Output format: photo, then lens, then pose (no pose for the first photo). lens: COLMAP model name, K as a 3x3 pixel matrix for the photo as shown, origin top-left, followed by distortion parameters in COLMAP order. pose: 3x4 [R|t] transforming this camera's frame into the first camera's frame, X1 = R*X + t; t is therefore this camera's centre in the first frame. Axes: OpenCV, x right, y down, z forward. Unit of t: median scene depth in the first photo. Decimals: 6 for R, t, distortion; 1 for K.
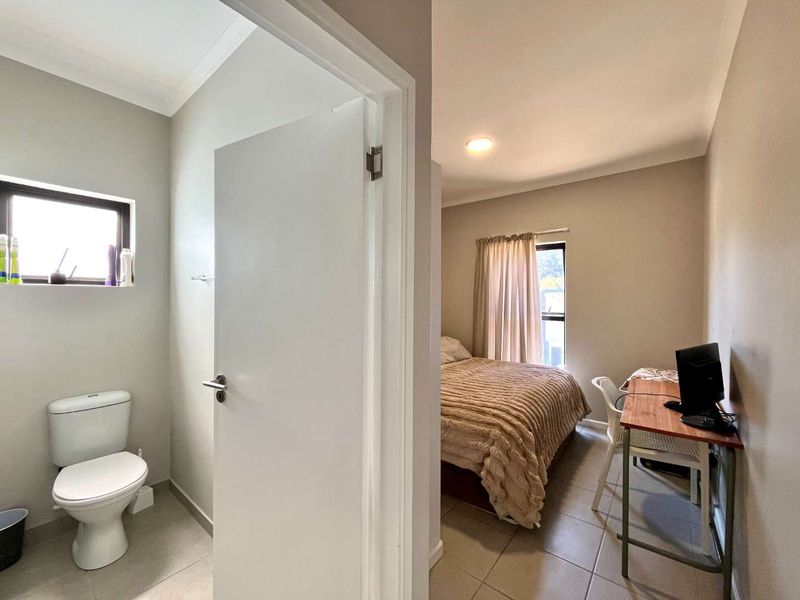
lens RADIAL K [[325.2, 0, 402.7], [0, 325.2, 301.1], [0, 0, 1]] dist [-0.003254, 0.000346]
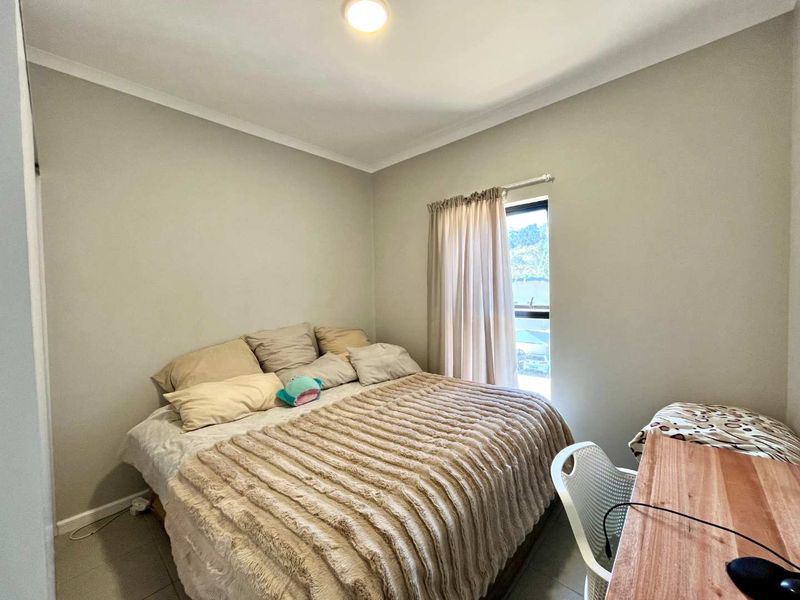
lens RADIAL K [[325.2, 0, 402.1], [0, 325.2, 297.7], [0, 0, 1]] dist [-0.003254, 0.000346]
pose [[0.997076, -0.024583, -0.072352, 0.254084], [0.025968, 0.999496, 0.018264, -0.000924], [0.071867, -0.020090, 0.997212, 0.329632]]
